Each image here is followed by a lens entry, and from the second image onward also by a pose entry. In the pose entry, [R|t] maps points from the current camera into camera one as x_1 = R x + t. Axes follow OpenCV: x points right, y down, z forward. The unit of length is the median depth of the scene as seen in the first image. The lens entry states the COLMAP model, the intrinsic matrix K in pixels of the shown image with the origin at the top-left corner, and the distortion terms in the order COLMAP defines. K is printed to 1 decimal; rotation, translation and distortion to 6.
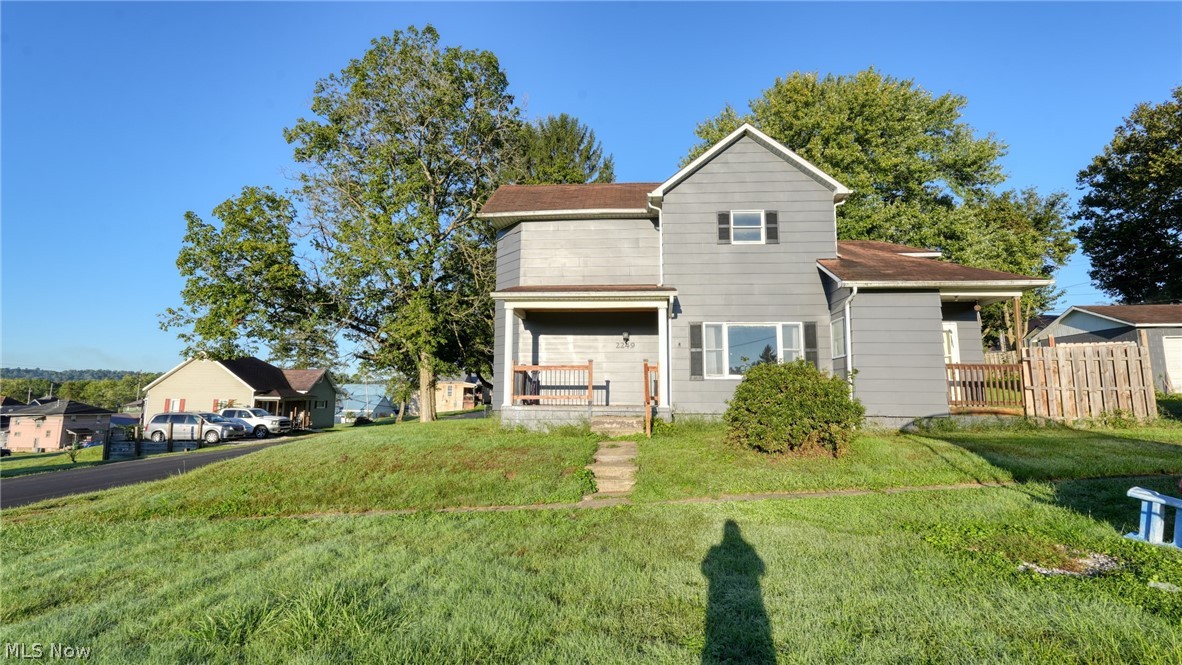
lens RADIAL K [[514.1, 0, 589.0], [0, 514.1, 333.7], [0, 0, 1]] dist [-0.014574, 0.006469]
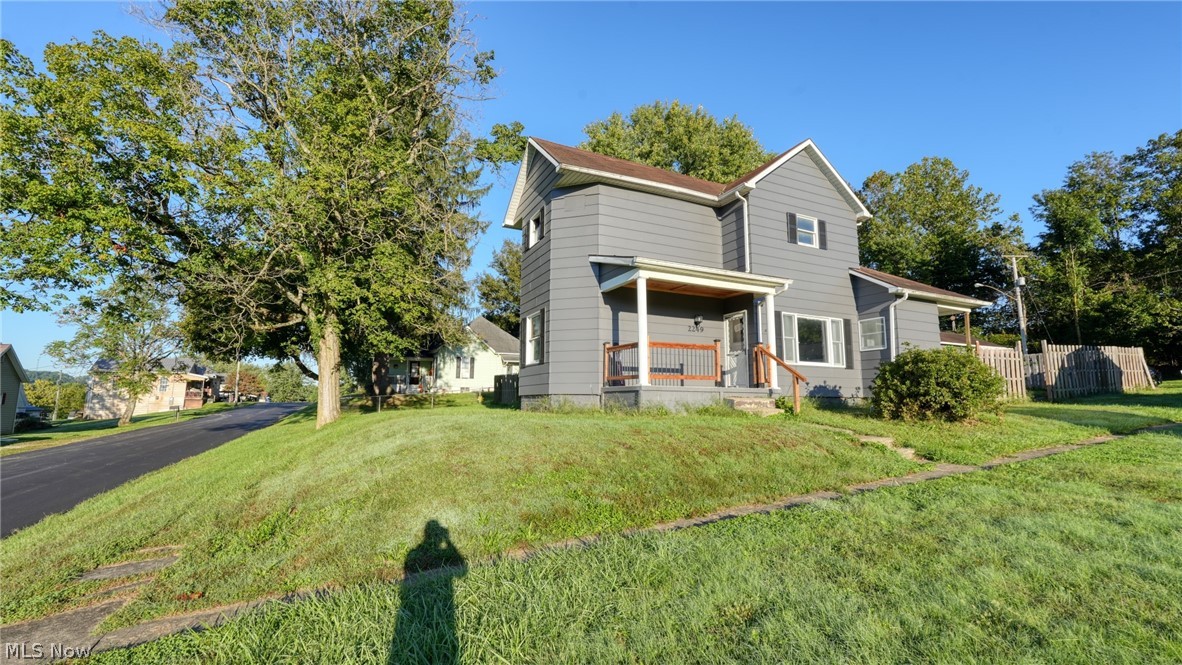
lens RADIAL K [[514.1, 0, 590.3], [0, 514.1, 329.8], [0, 0, 1]] dist [-0.014574, 0.006469]
pose [[0.868086, 0.069287, 0.491554, -0.638067], [-0.064792, 0.997555, -0.026188, 0.068077], [-0.492167, -0.009116, 0.870453, 0.253239]]
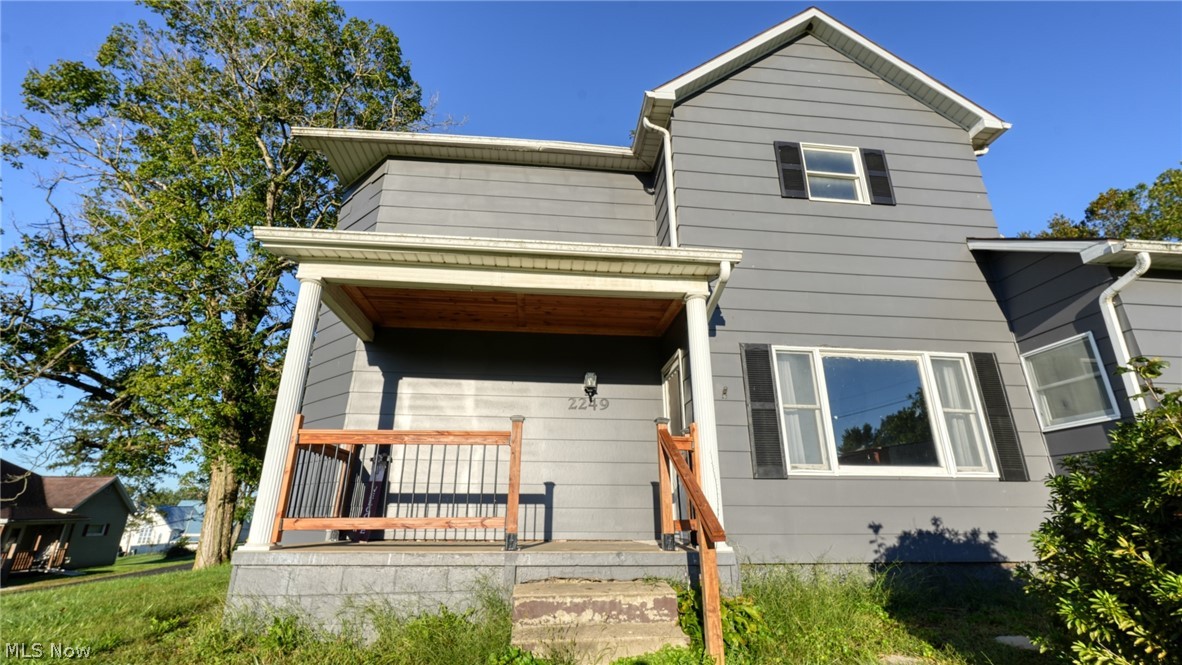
lens RADIAL K [[514.1, 0, 587.4], [0, 514.1, 335.2], [0, 0, 1]] dist [-0.014574, 0.006469]
pose [[0.985626, 0.052745, 0.160496, -0.009540], [-0.016897, 0.976027, -0.216992, 0.067520], [-0.168094, 0.211161, 0.962889, 0.577668]]
